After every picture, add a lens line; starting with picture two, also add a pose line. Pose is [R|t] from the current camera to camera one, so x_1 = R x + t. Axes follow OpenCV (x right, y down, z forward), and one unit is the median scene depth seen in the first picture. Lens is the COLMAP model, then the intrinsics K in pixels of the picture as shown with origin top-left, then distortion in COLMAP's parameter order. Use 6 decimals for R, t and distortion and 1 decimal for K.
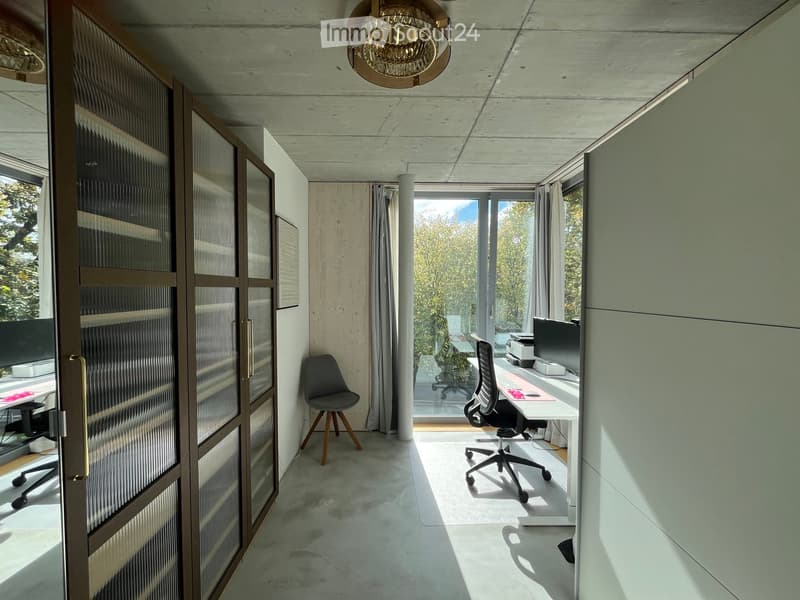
lens RADIAL K [[325.2, 0, 399.8], [0, 325.2, 300.3], [0, 0, 1]] dist [-0.000840, -0.000034]
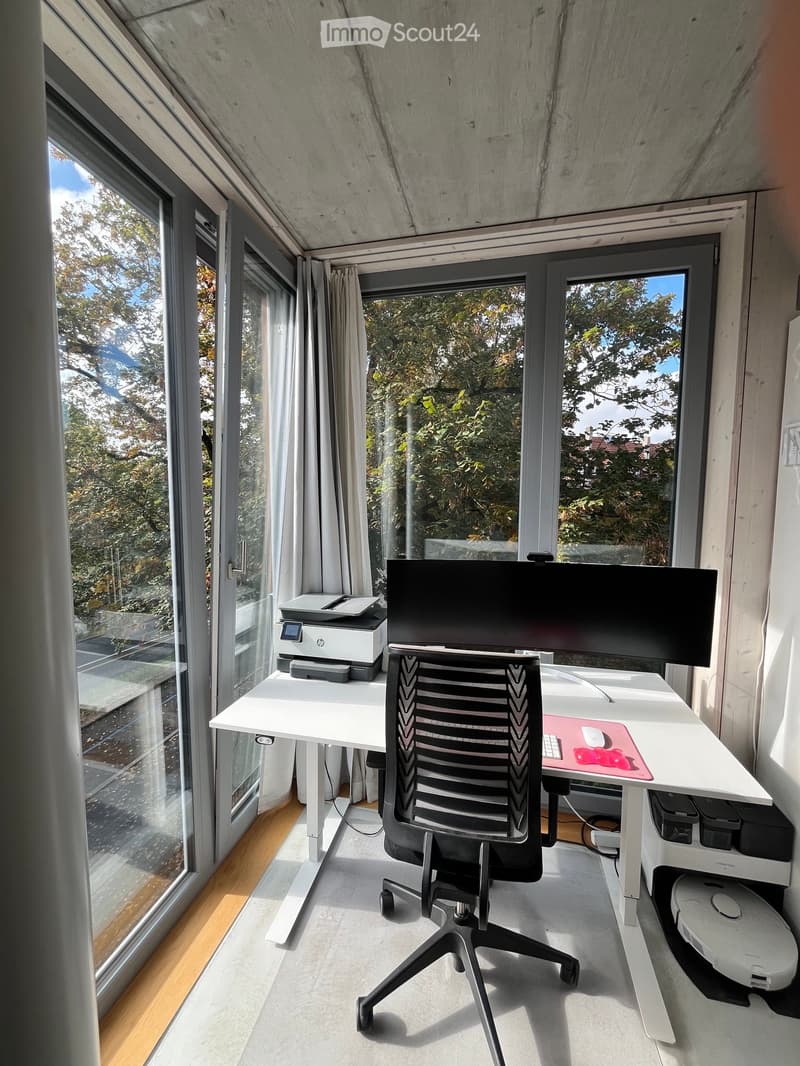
lens RADIAL K [[433.3, 0, 400.4], [0, 433.3, 530.7], [0, 0, 1]] dist [-0.000840, -0.000034]
pose [[0.239480, -0.077797, 0.967779, -0.188913], [0.022258, 0.996963, 0.074634, -0.034270], [-0.970646, 0.003668, 0.240485, 1.067270]]
